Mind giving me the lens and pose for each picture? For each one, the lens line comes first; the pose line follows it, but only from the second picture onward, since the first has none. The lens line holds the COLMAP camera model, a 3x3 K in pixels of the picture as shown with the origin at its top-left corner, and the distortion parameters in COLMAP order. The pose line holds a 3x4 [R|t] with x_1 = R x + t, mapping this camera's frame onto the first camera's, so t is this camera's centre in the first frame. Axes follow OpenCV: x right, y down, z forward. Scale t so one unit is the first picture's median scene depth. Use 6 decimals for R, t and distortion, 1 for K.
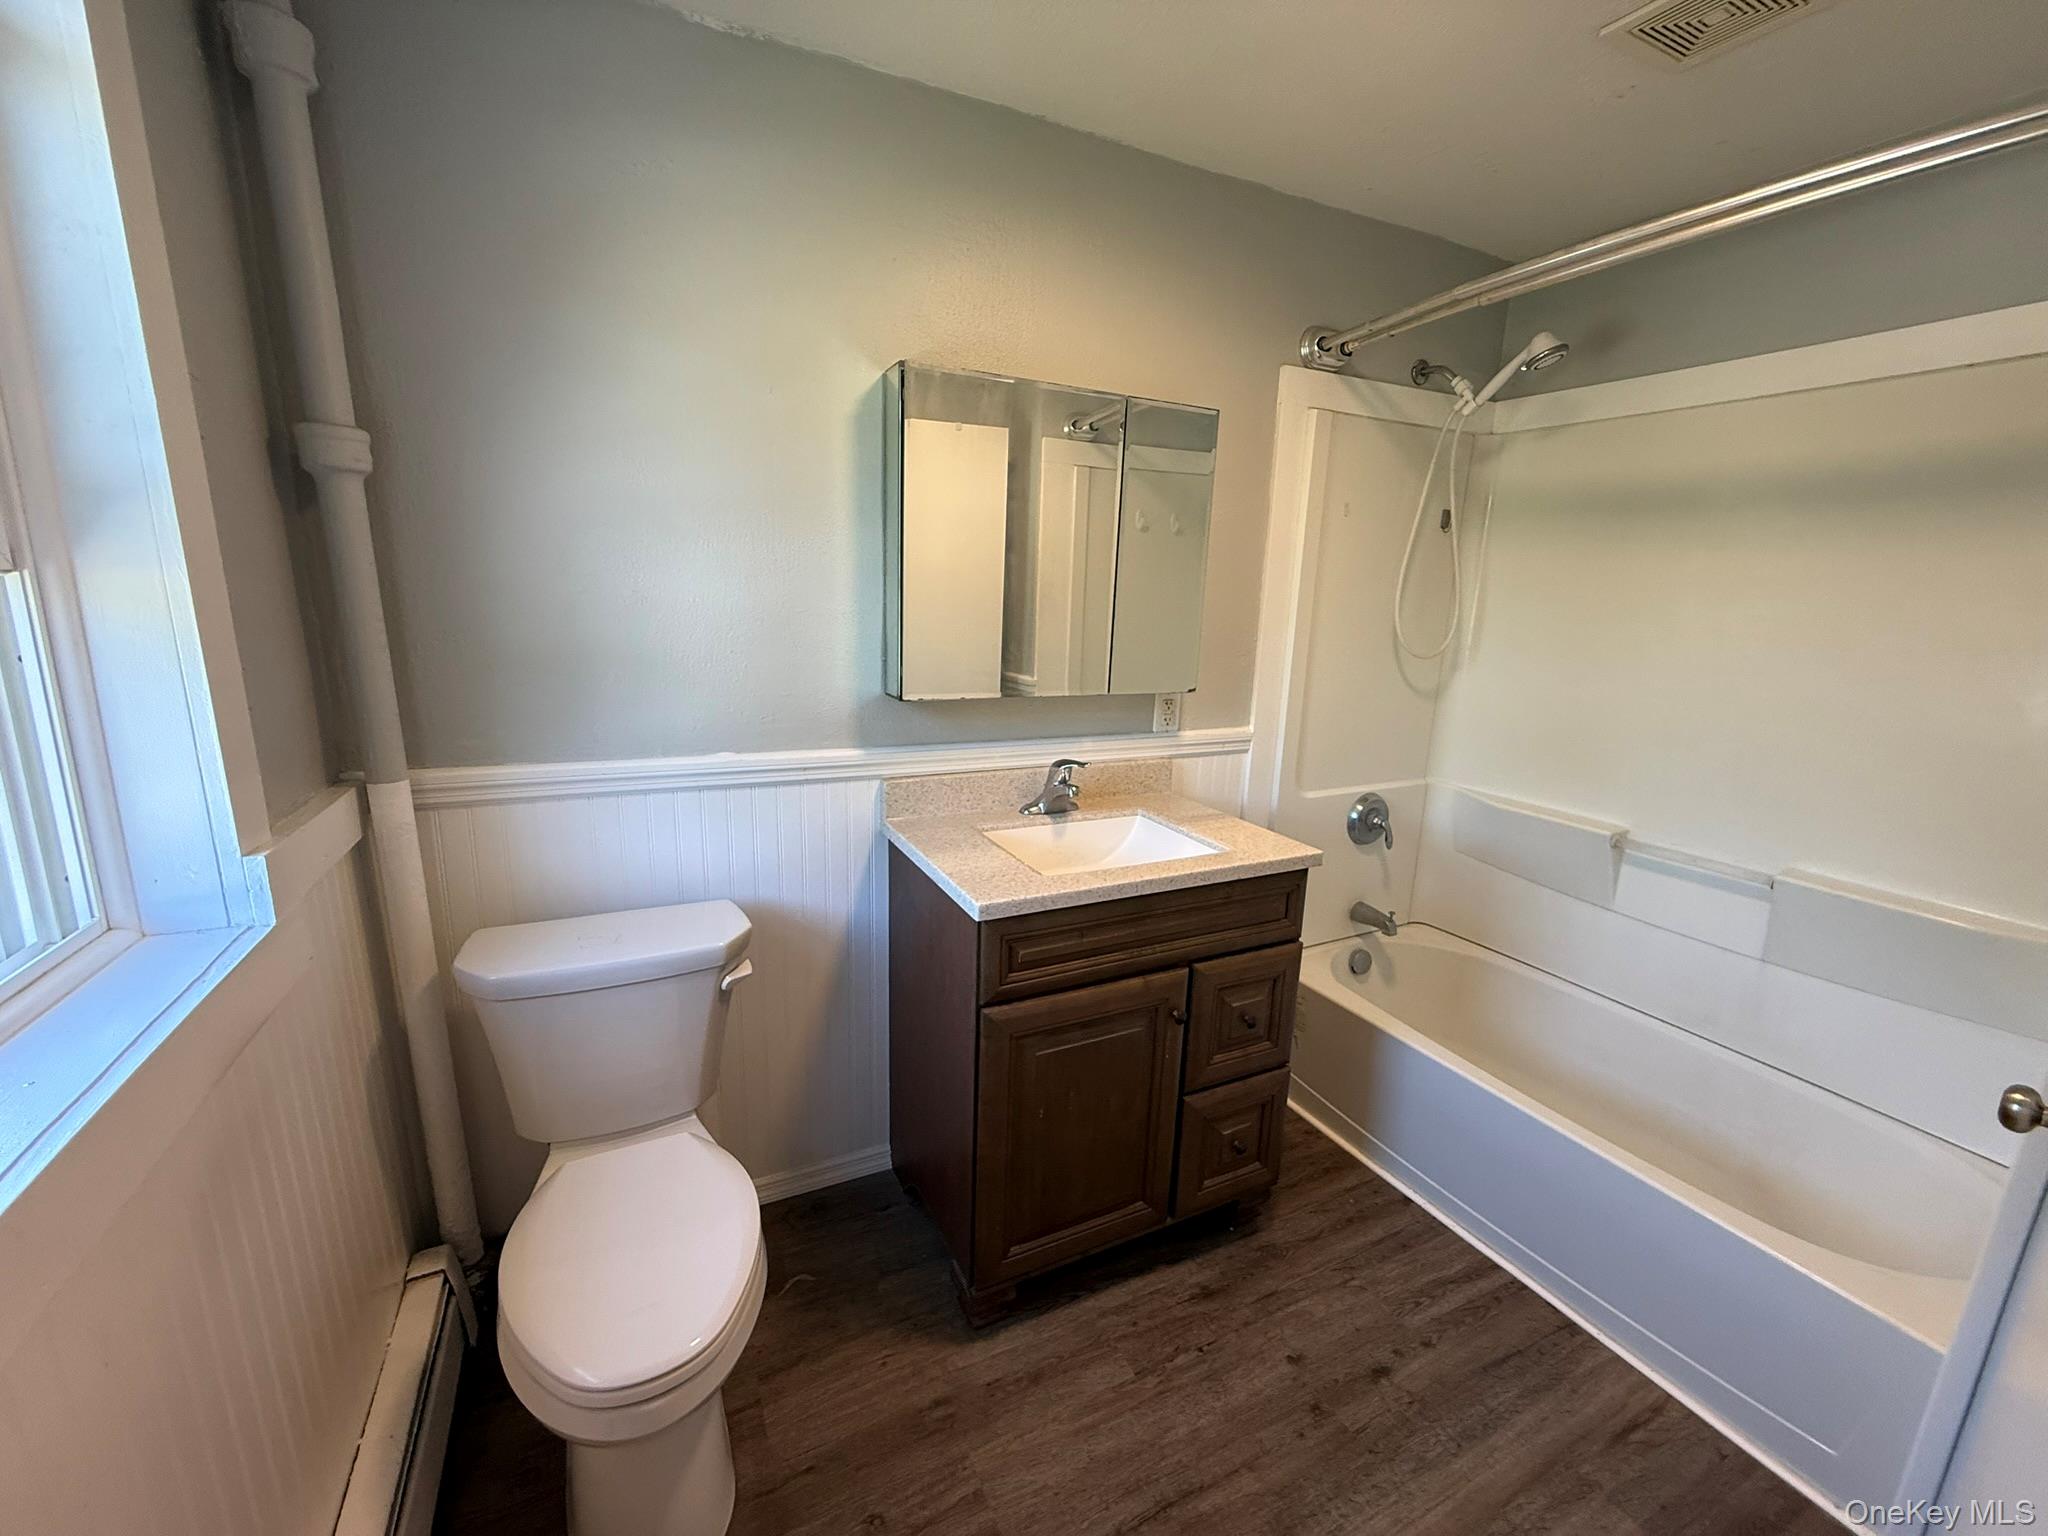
lens RADIAL K [[815.7, 0, 1015.5], [0, 815.7, 766.6], [0, 0, 1]] dist [0.000026, -0.000291]
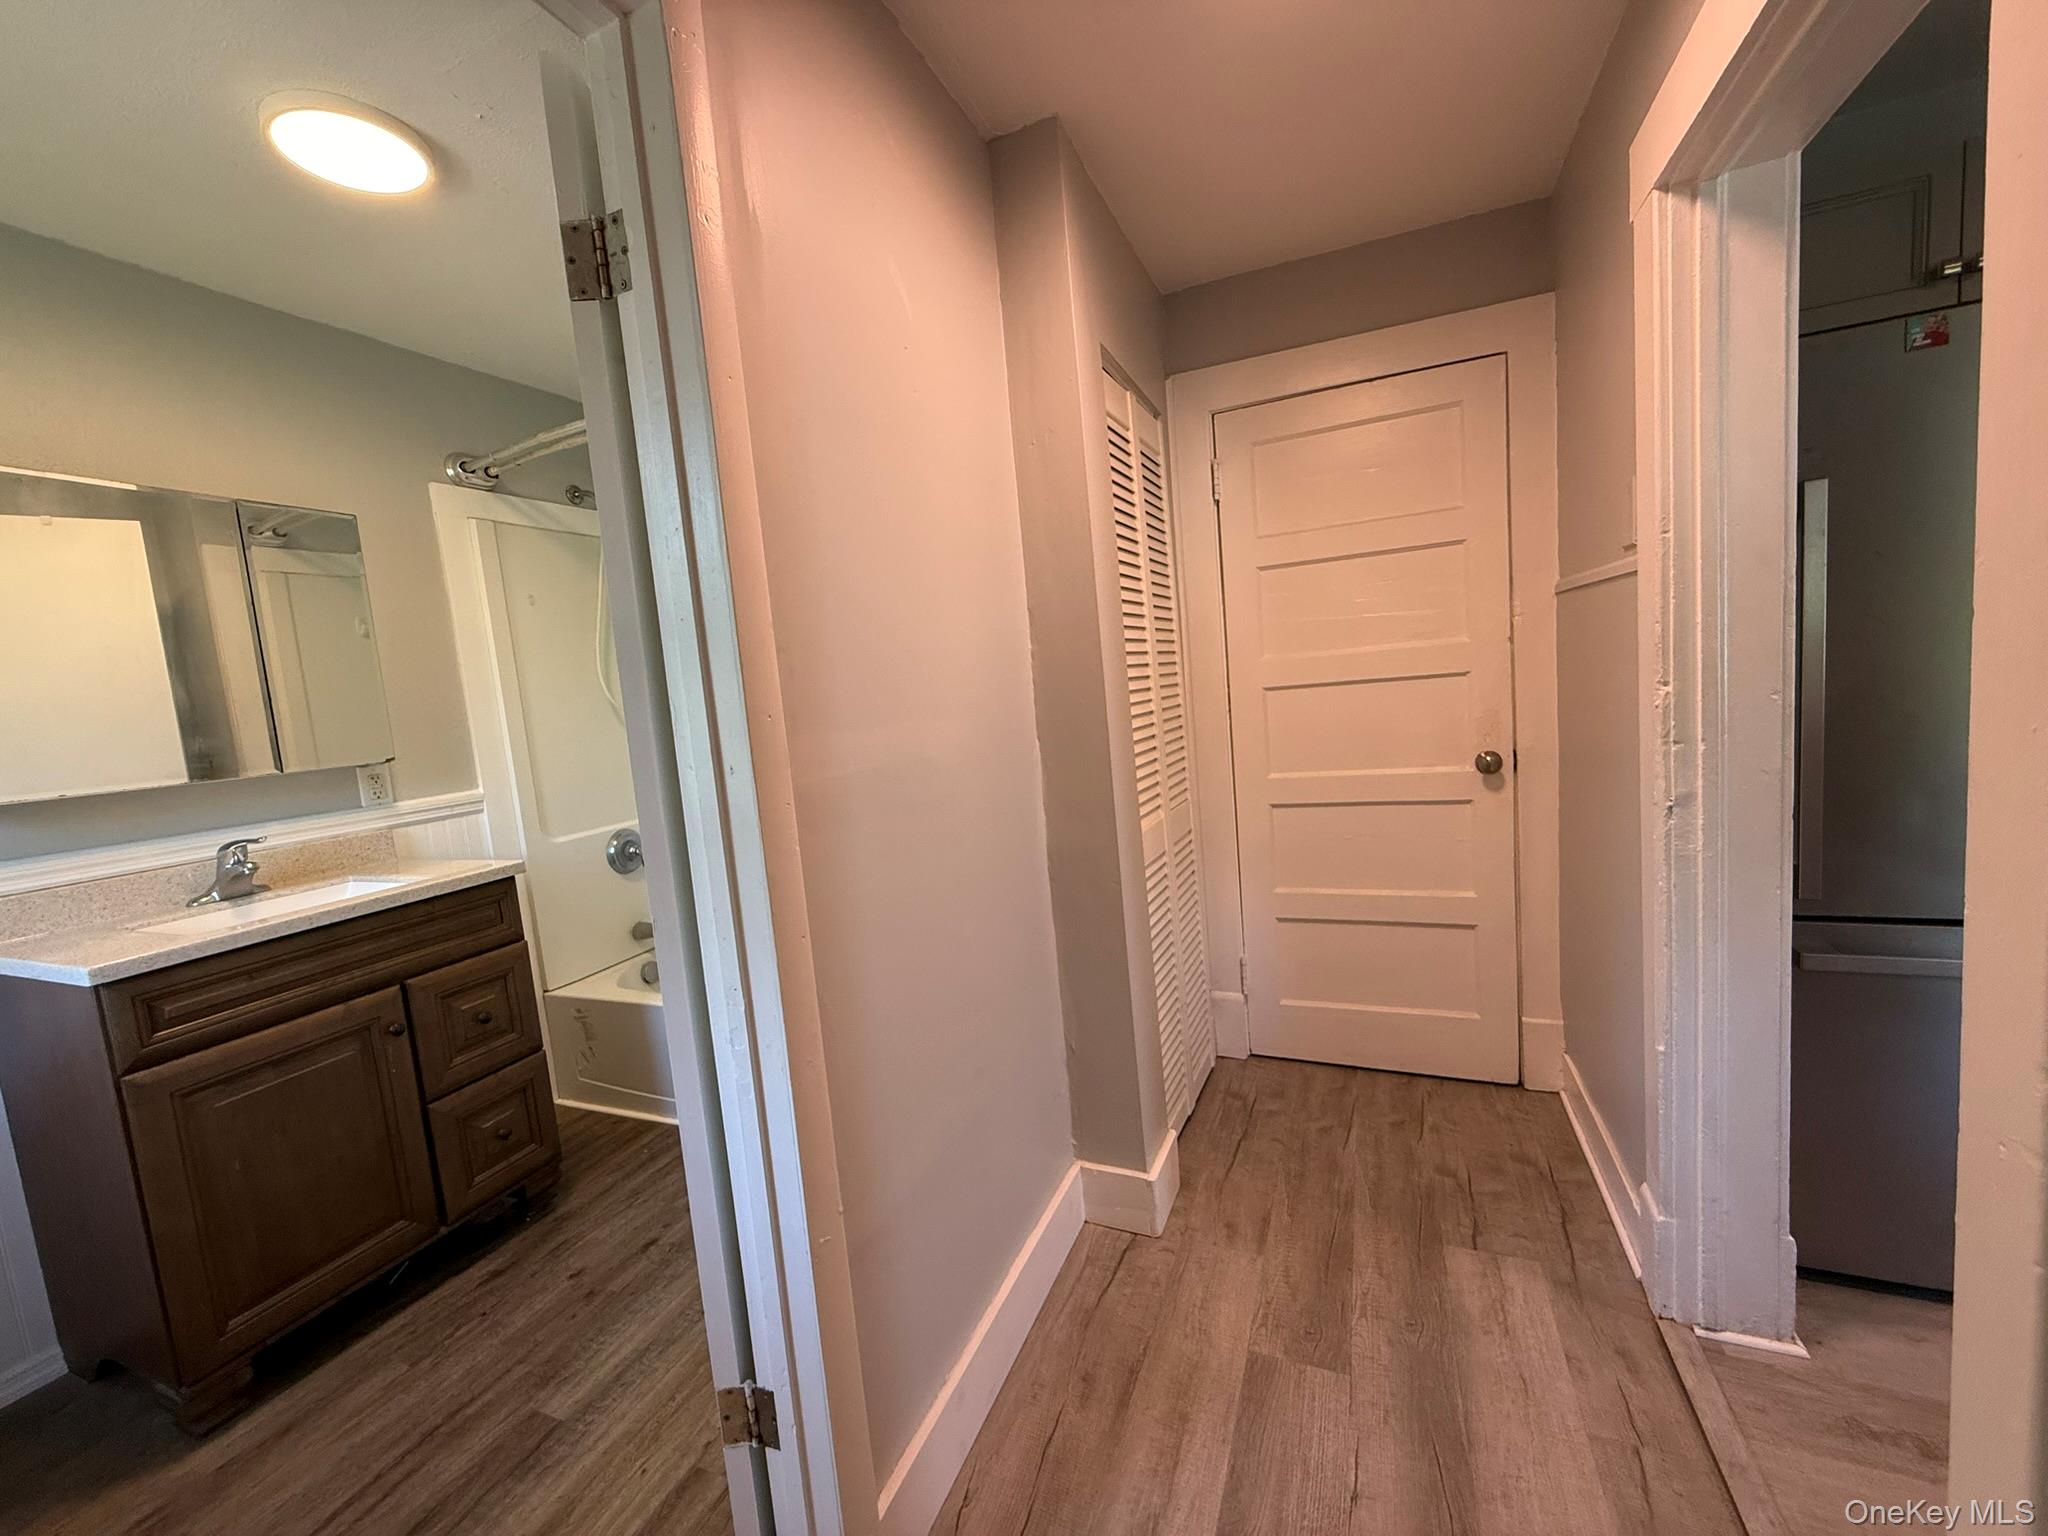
lens RADIAL K [[815.7, 0, 1019.4], [0, 815.7, 768.7], [0, 0, 1]] dist [0.000026, -0.000291]
pose [[0.746067, -0.162135, 0.645830, 0.153093], [0.246414, 0.968273, -0.041574, 0.191666], [-0.618598, 0.190158, 0.762349, -0.394971]]
